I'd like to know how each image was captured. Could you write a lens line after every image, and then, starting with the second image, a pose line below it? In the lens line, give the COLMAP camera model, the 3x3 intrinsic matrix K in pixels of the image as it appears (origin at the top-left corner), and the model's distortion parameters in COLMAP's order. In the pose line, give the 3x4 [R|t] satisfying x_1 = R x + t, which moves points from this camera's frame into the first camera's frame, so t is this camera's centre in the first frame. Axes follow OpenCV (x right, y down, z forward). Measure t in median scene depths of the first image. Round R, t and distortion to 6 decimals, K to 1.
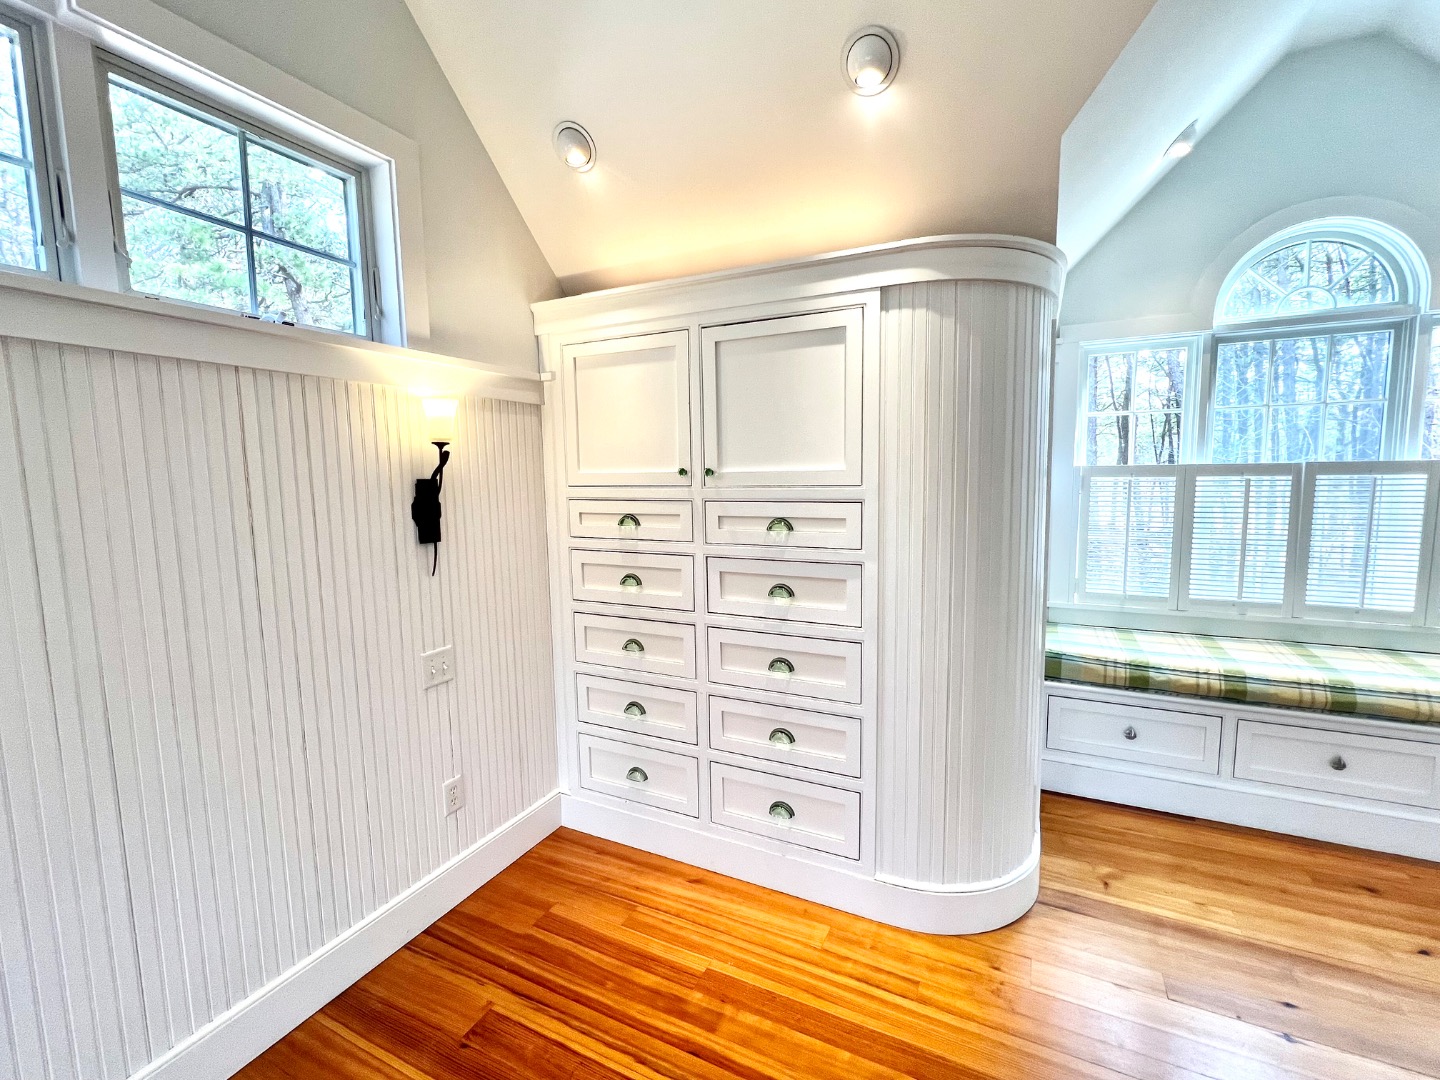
lens RADIAL K [[633.0, 0, 715.4], [0, 633.0, 537.2], [0, 0, 1]] dist [-0.001672, -0.000102]
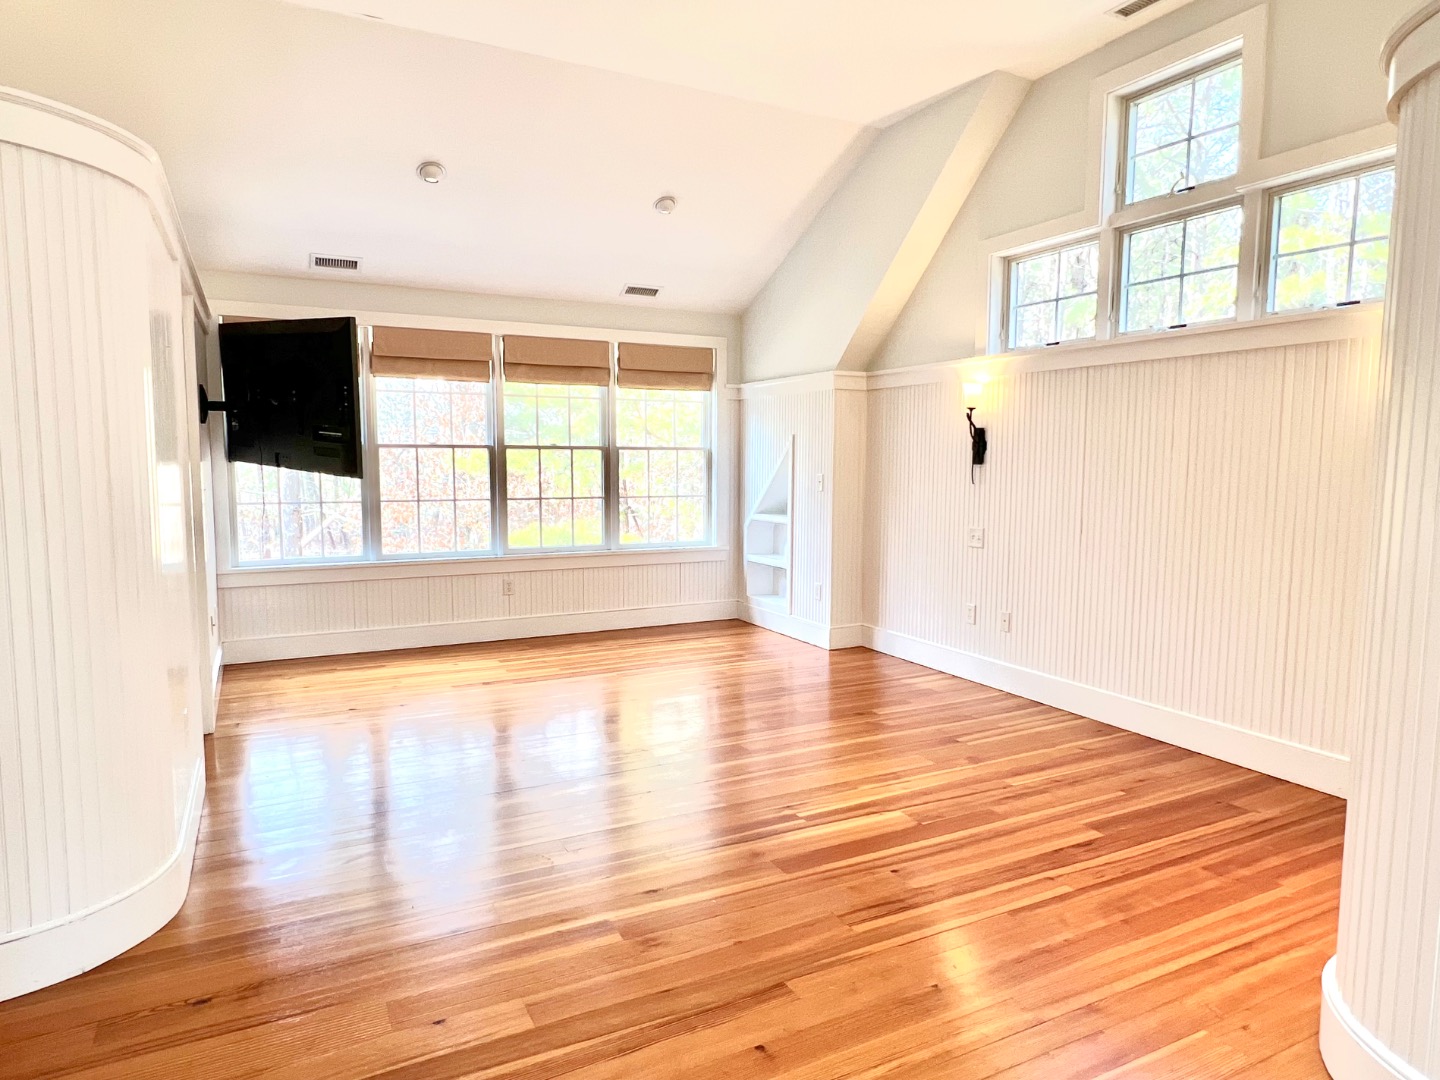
lens RADIAL K [[824.7, 0, 720.0], [0, 824.7, 540.0], [0, 0, 1]] dist [-0.001440, -0.001342]
pose [[-0.604302, 0.084630, -0.792248, 1.687147], [-0.082506, 0.982350, 0.167871, -0.011225], [0.792472, 0.166809, -0.586654, 1.063293]]
